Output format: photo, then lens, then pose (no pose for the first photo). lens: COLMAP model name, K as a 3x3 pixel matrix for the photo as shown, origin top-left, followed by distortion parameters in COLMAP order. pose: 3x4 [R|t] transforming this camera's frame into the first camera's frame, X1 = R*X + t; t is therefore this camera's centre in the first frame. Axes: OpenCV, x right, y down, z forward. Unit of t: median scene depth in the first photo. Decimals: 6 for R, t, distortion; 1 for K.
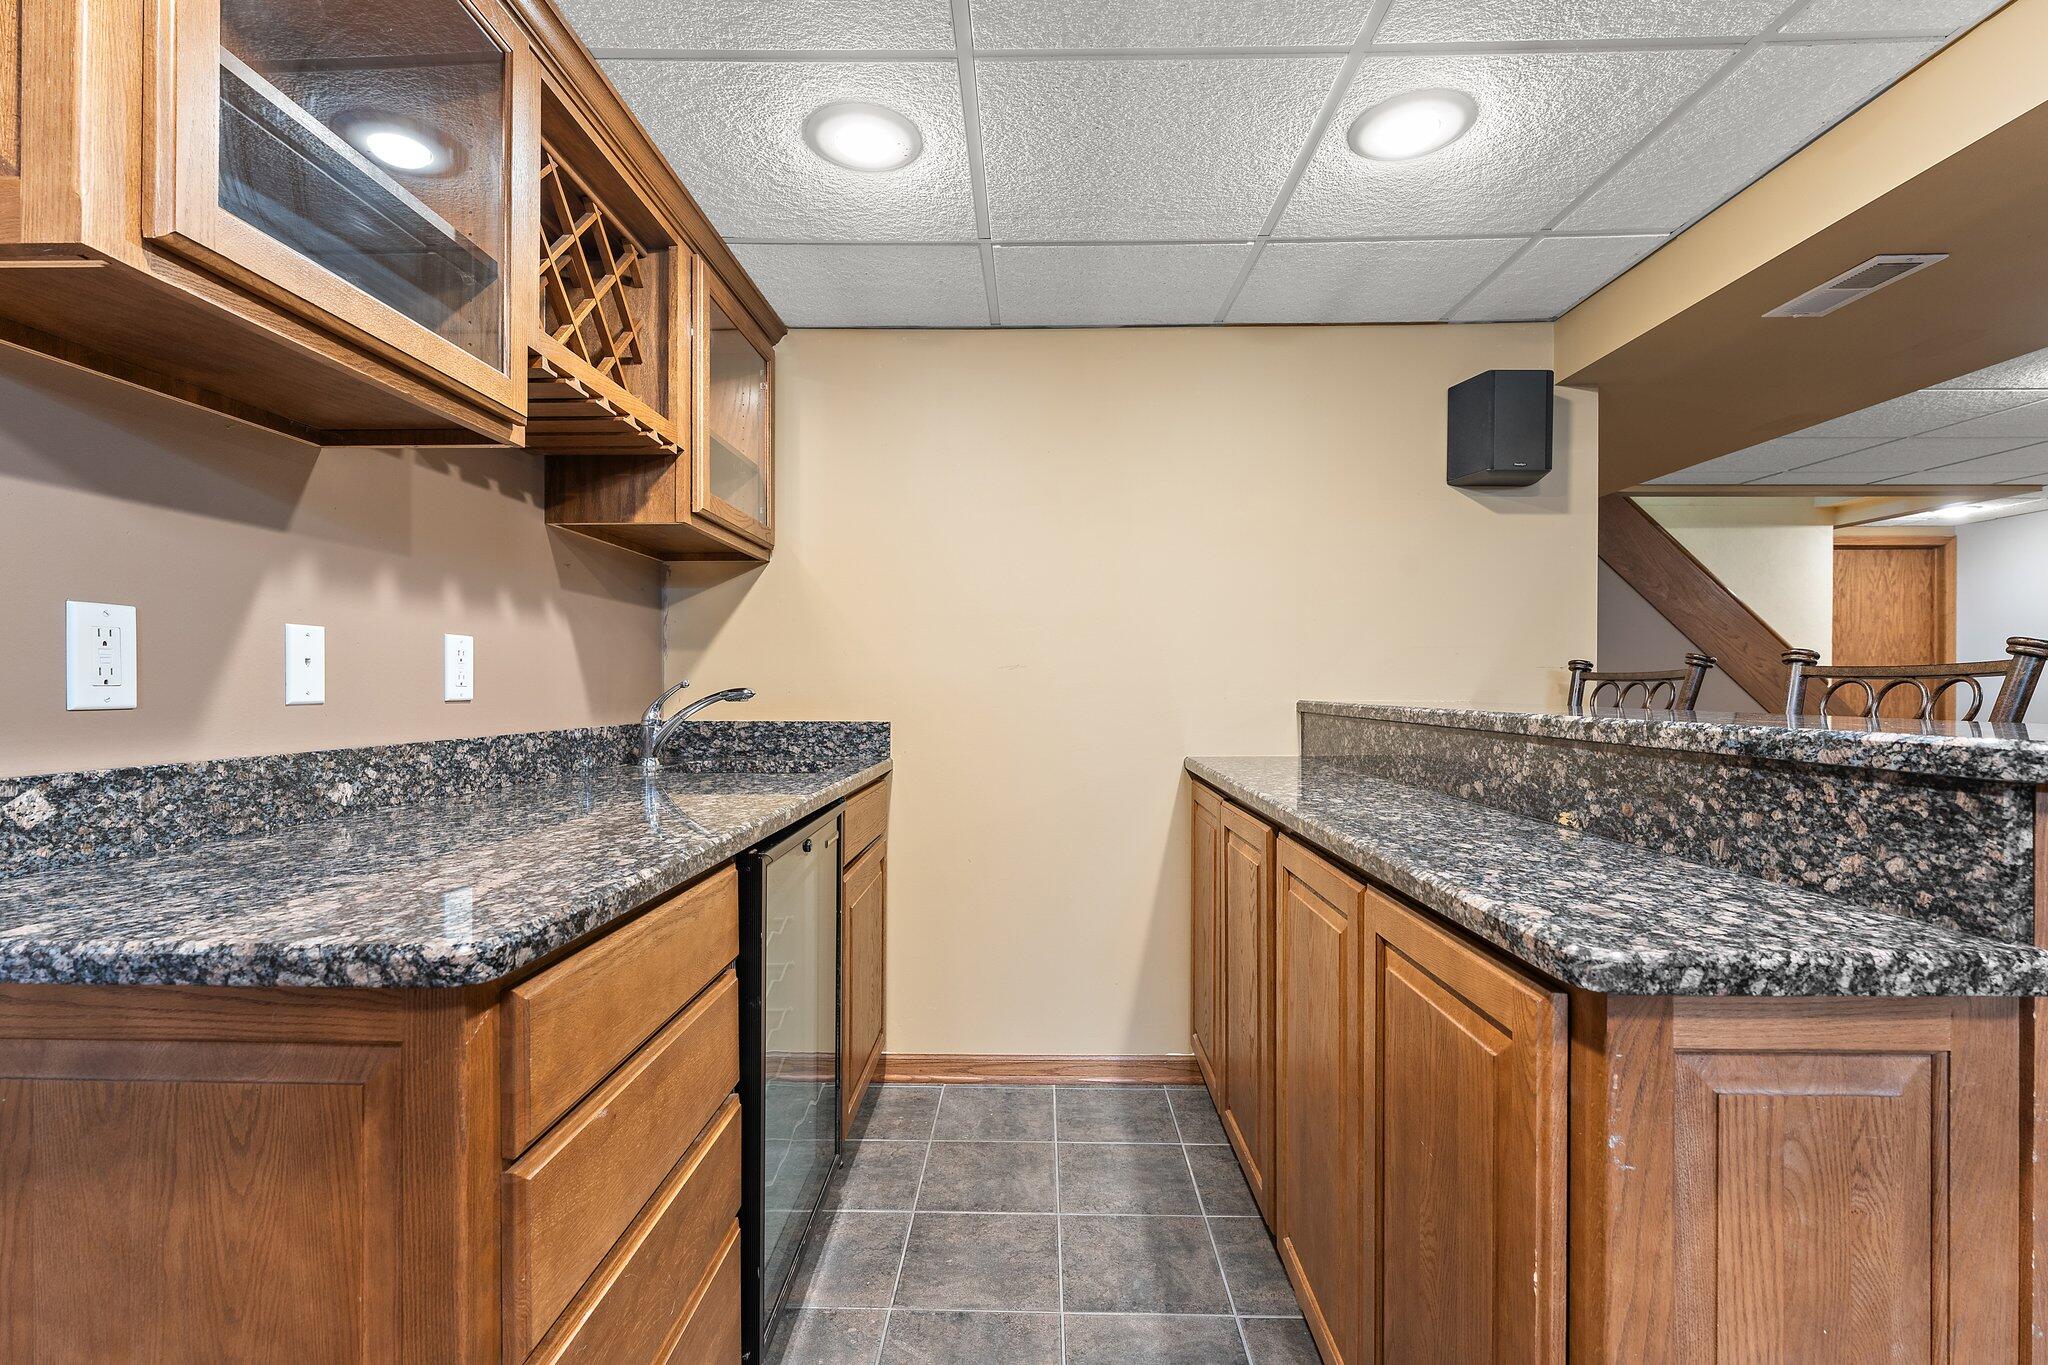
lens RADIAL K [[930.1, 0, 1023.3], [0, 930.1, 682.1], [0, 0, 1]] dist [-0.001029, -0.000142]
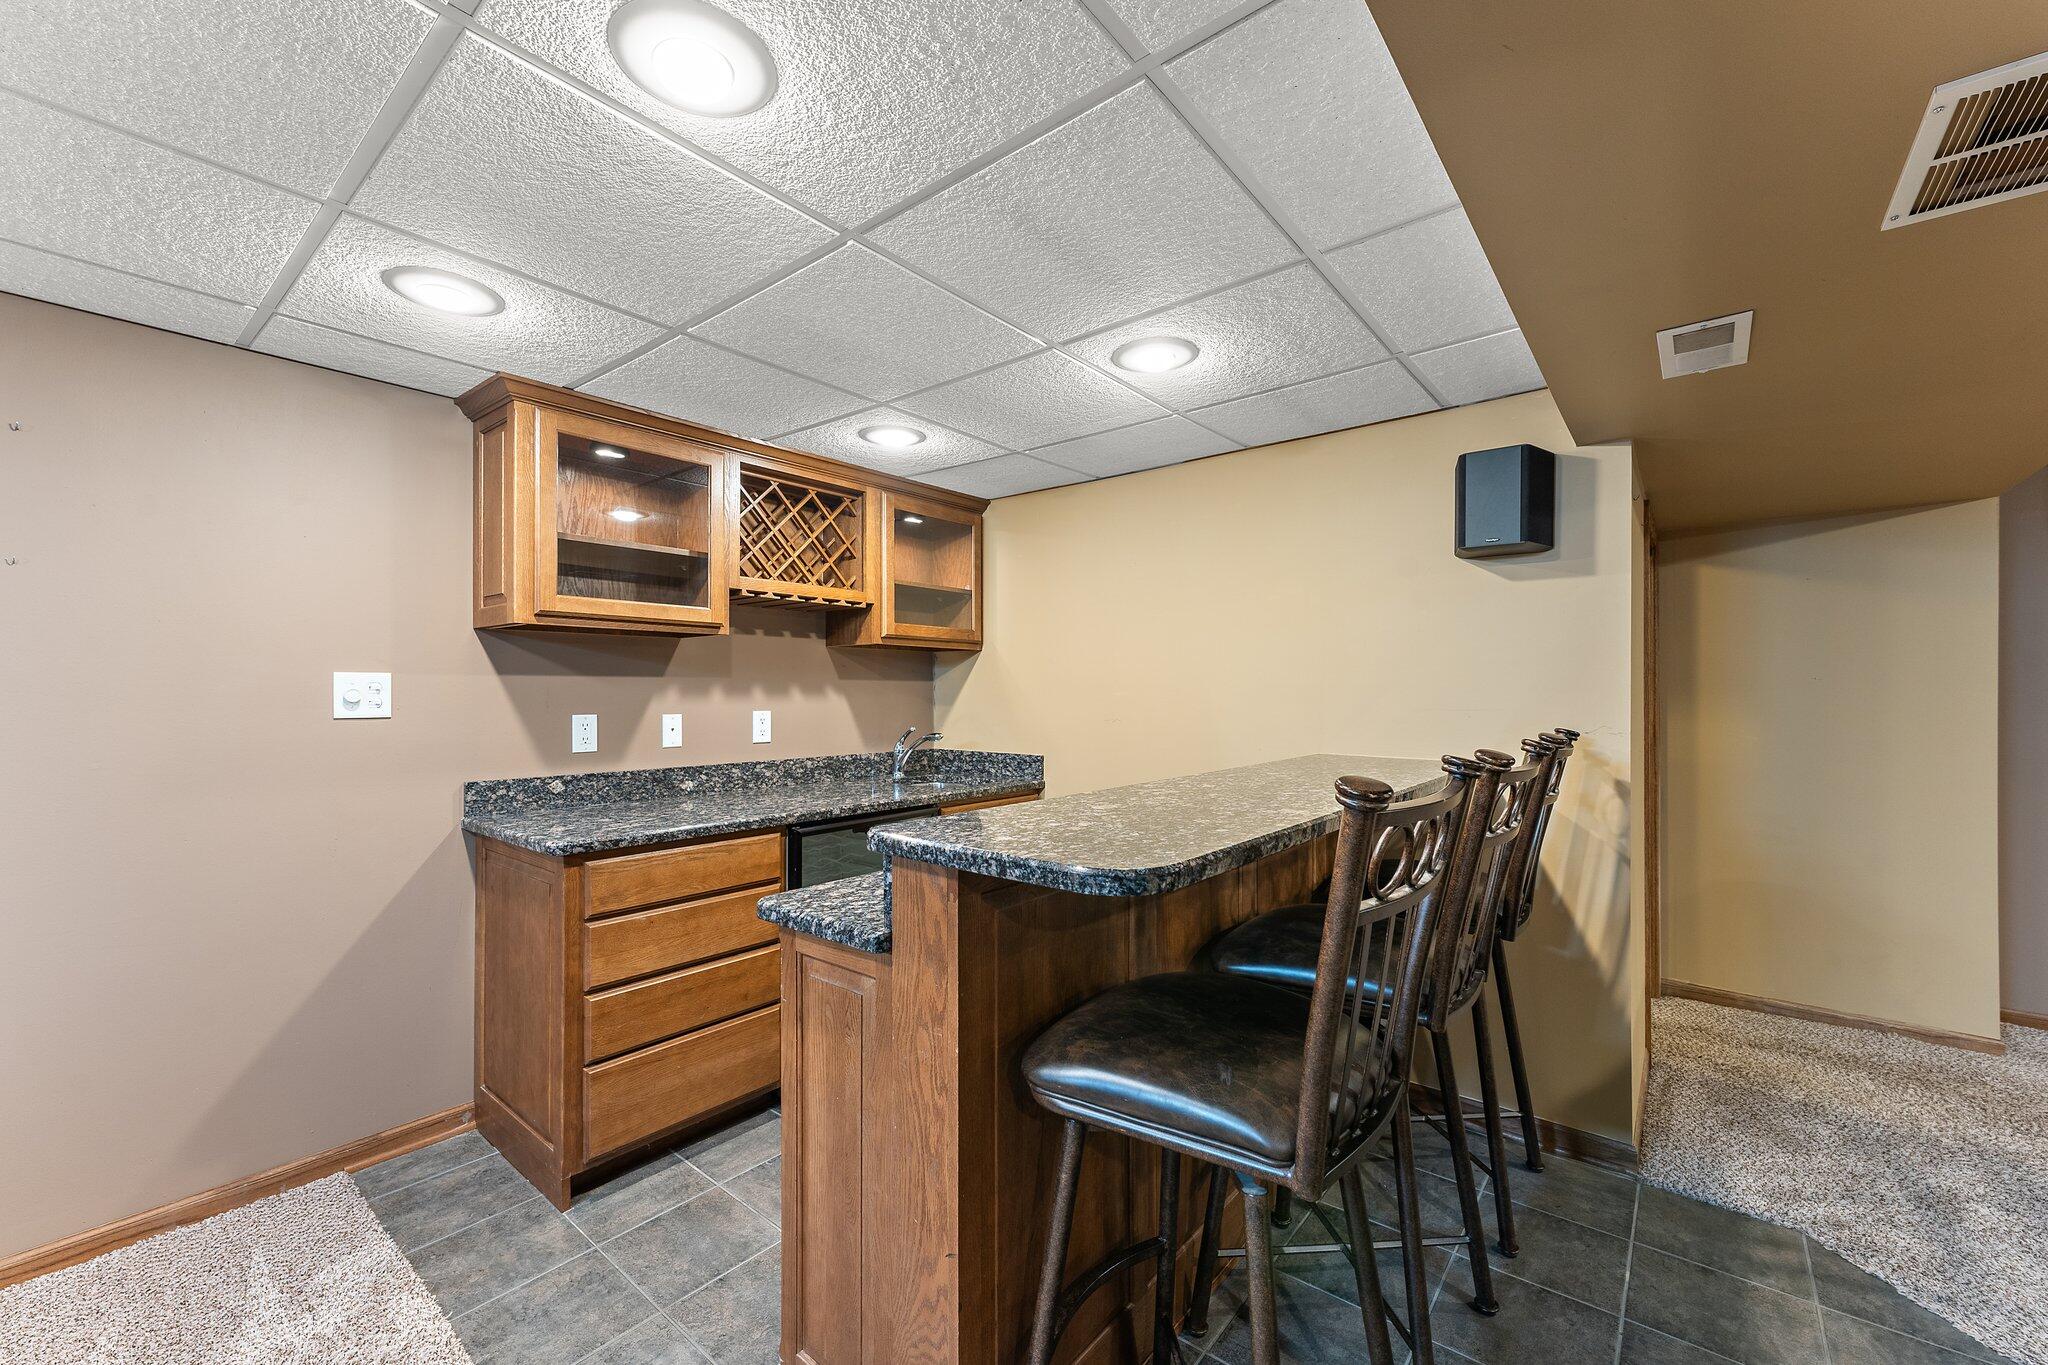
lens RADIAL K [[831.8, 0, 1021.5], [0, 831.8, 689.7], [0, 0, 1]] dist [-0.000302, 0.000001]
pose [[0.783004, -0.002241, -0.622012, 1.125082], [0.004133, 0.999990, 0.001601, -0.110809], [0.622003, -0.003824, 0.783006, -0.106192]]
